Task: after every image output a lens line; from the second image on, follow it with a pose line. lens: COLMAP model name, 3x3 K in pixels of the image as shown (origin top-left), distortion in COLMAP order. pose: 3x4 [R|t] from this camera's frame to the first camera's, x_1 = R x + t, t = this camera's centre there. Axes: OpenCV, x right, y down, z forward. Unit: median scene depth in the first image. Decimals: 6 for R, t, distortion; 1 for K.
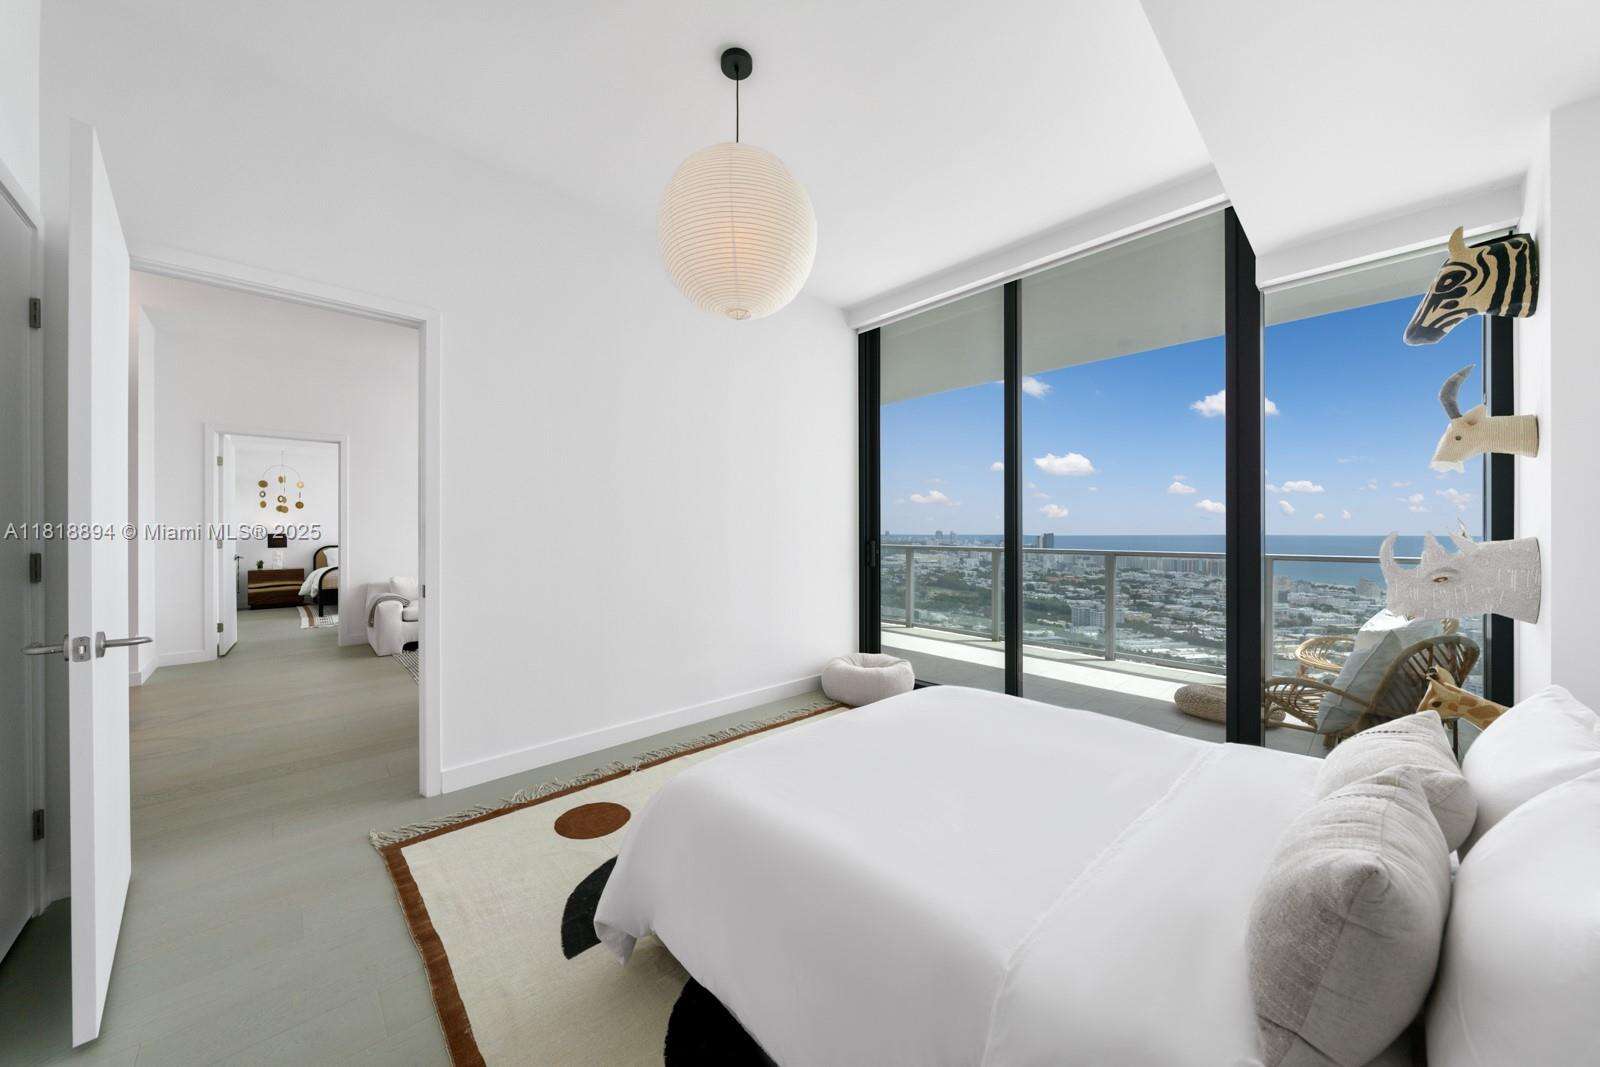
lens RADIAL K [[553.2, 0, 787.6], [0, 553.2, 536.2], [0, 0, 1]] dist [-0.000542, -0.000041]
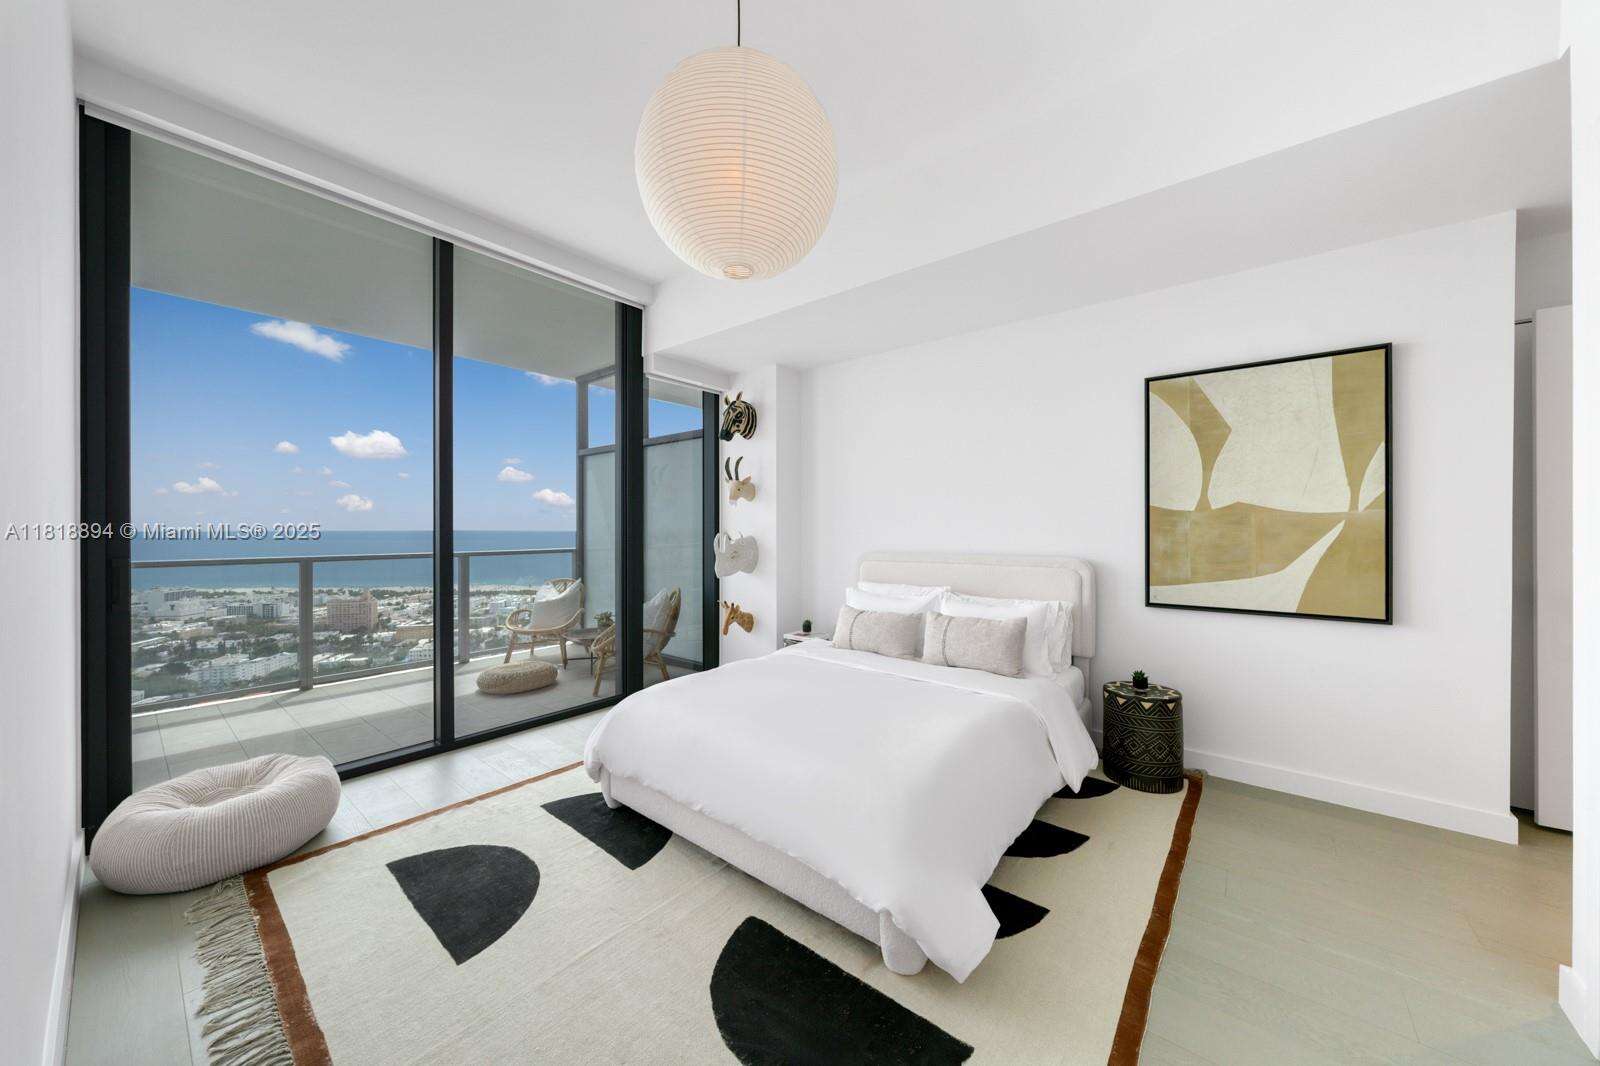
lens RADIAL K [[553.2, 0, 803.8], [0, 553.2, 526.9], [0, 0, 1]] dist [-0.000542, -0.000041]
pose [[-0.153282, 0.000466, 0.988182, -0.500324], [0.008460, 0.999964, 0.000841, -0.017198], [-0.988146, 0.008489, -0.153280, 0.572927]]
